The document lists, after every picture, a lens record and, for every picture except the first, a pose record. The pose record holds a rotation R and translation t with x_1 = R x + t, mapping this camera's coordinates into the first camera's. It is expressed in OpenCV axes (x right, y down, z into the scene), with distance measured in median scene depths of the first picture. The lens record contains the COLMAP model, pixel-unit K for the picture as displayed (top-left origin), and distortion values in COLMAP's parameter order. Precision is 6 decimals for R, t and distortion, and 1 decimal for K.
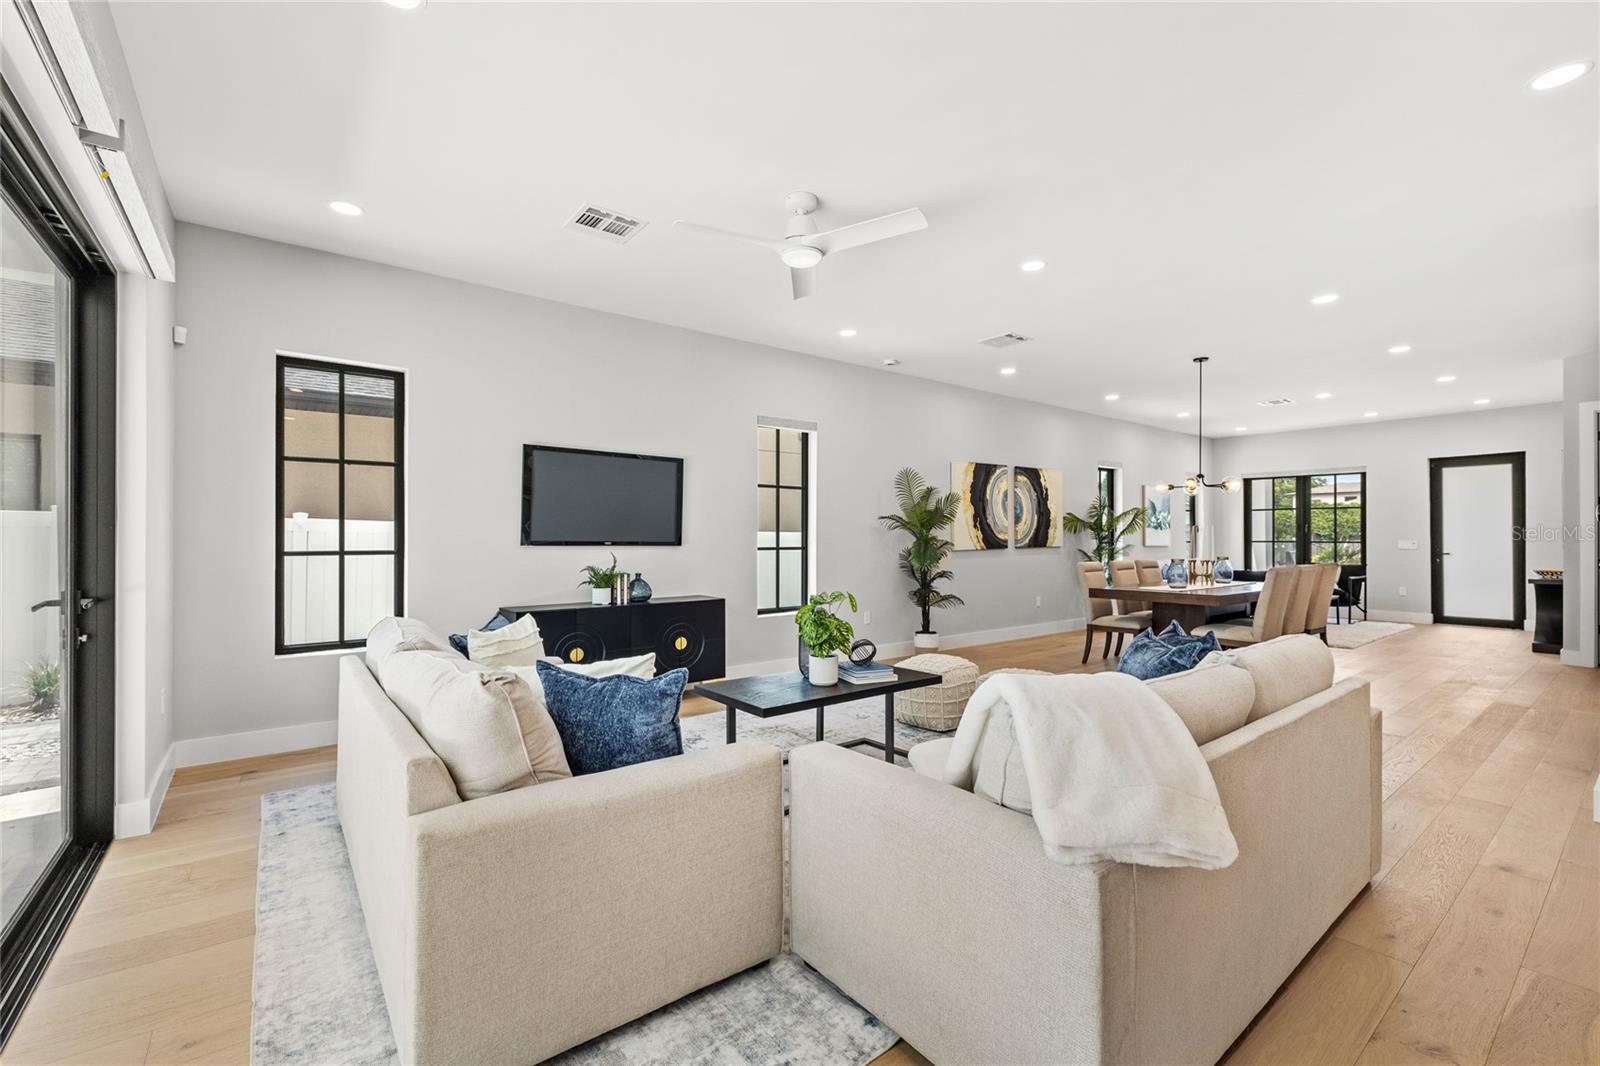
lens RADIAL K [[685.9, 0, 802.5], [0, 685.9, 536.5], [0, 0, 1]] dist [0.006316, 0.001084]
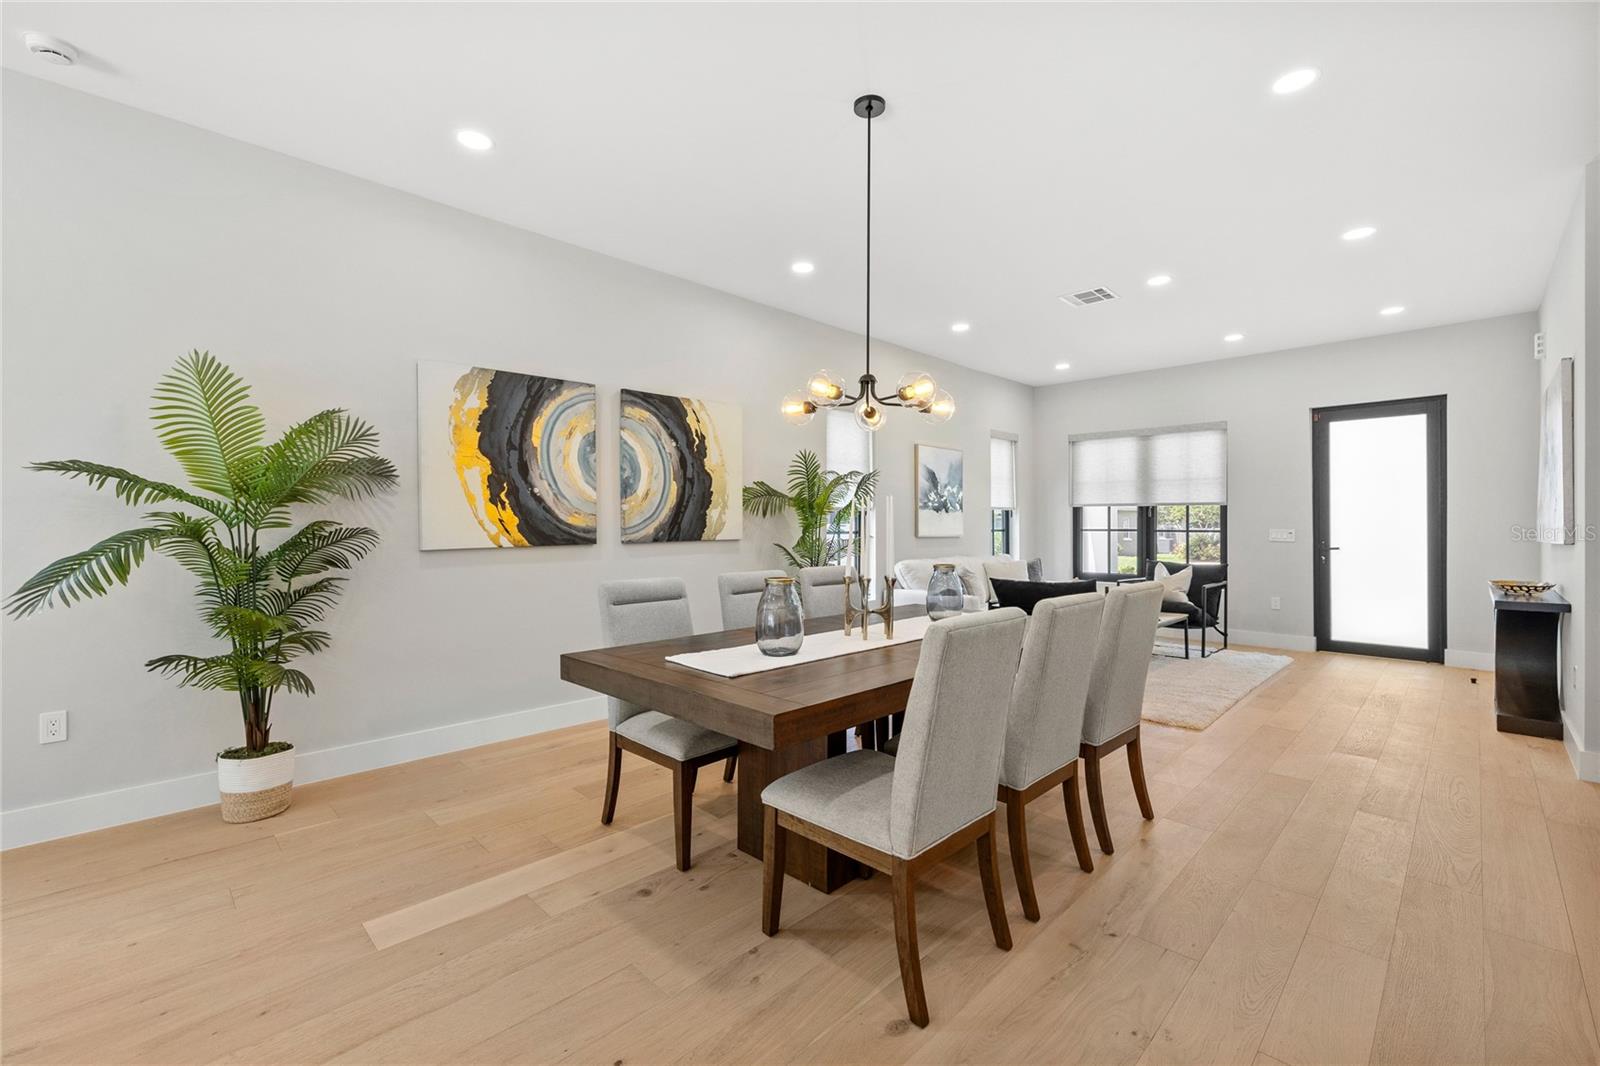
lens RADIAL K [[685.9, 0, 796.4], [0, 685.9, 524.7], [0, 0, 1]] dist [0.006316, 0.001084]
pose [[0.992530, 0.001225, 0.121995, 0.362982], [-0.001488, 0.999997, 0.002065, 0.001173], [-0.121993, -0.002232, 0.992529, 0.438471]]
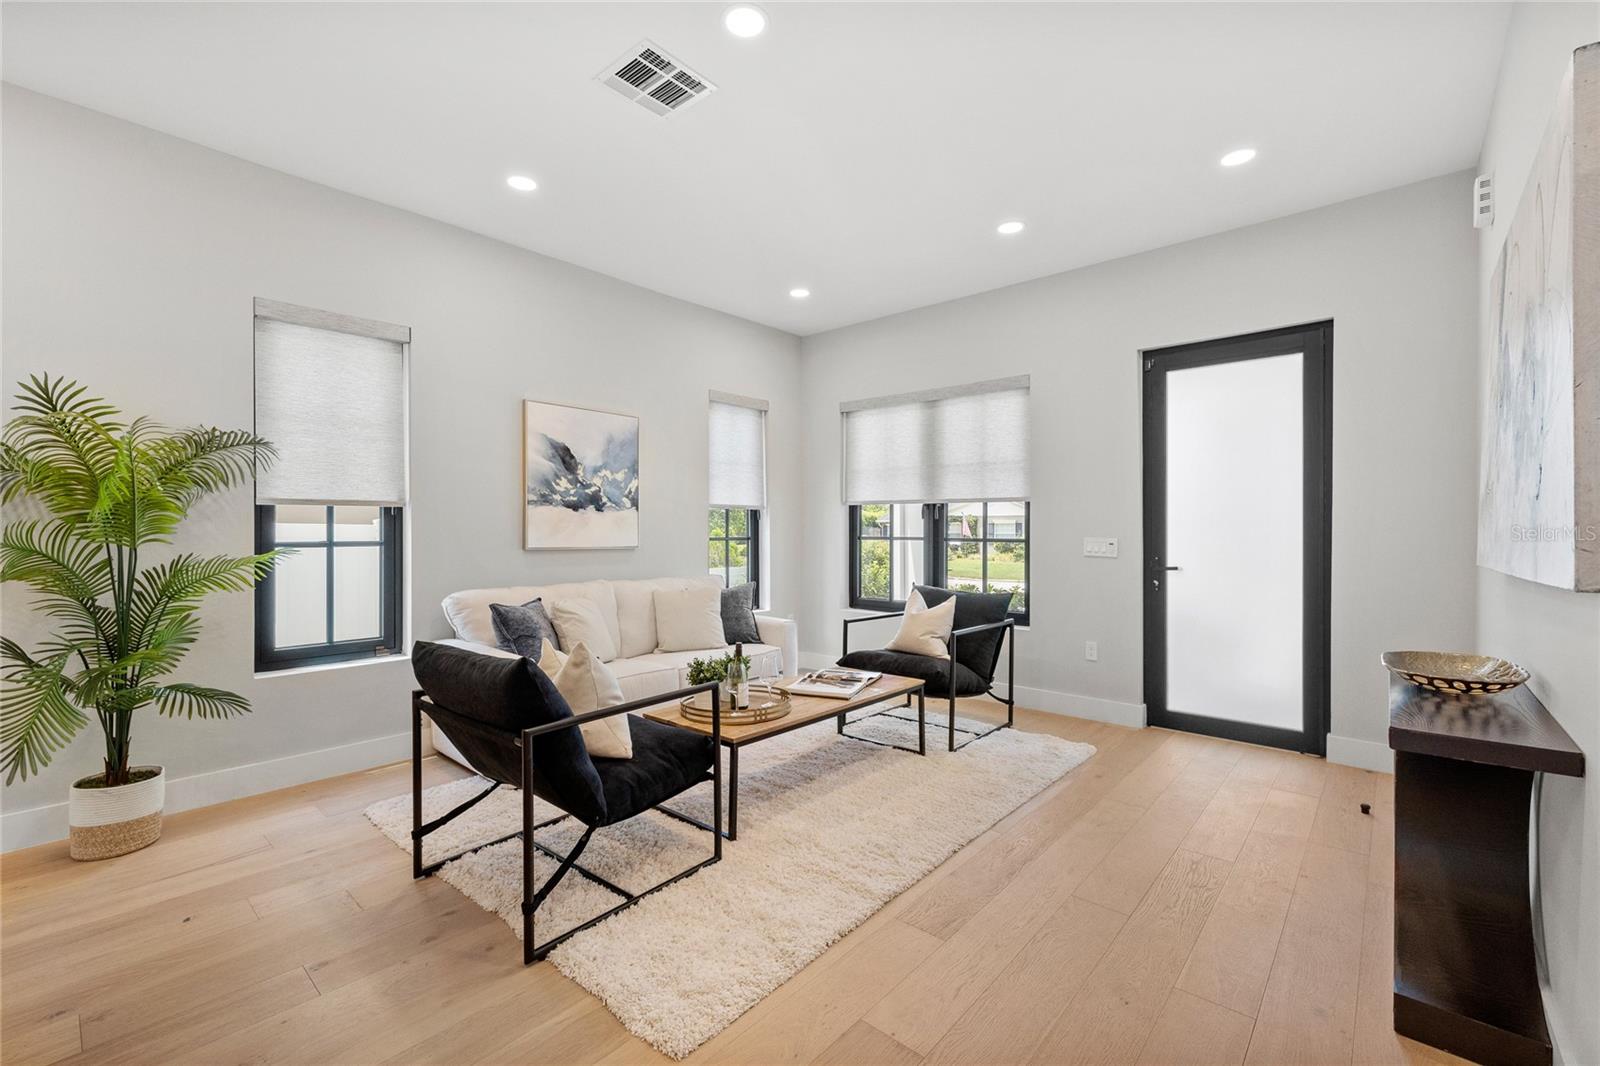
lens RADIAL K [[685.9, 0, 795.0], [0, 685.9, 534.4], [0, 0, 1]] dist [0.006316, 0.001084]
pose [[0.983659, 0.000826, 0.180038, 0.691251], [-0.002720, 0.999944, 0.010275, -0.000176], [-0.180020, -0.010597, 0.983606, 0.686462]]
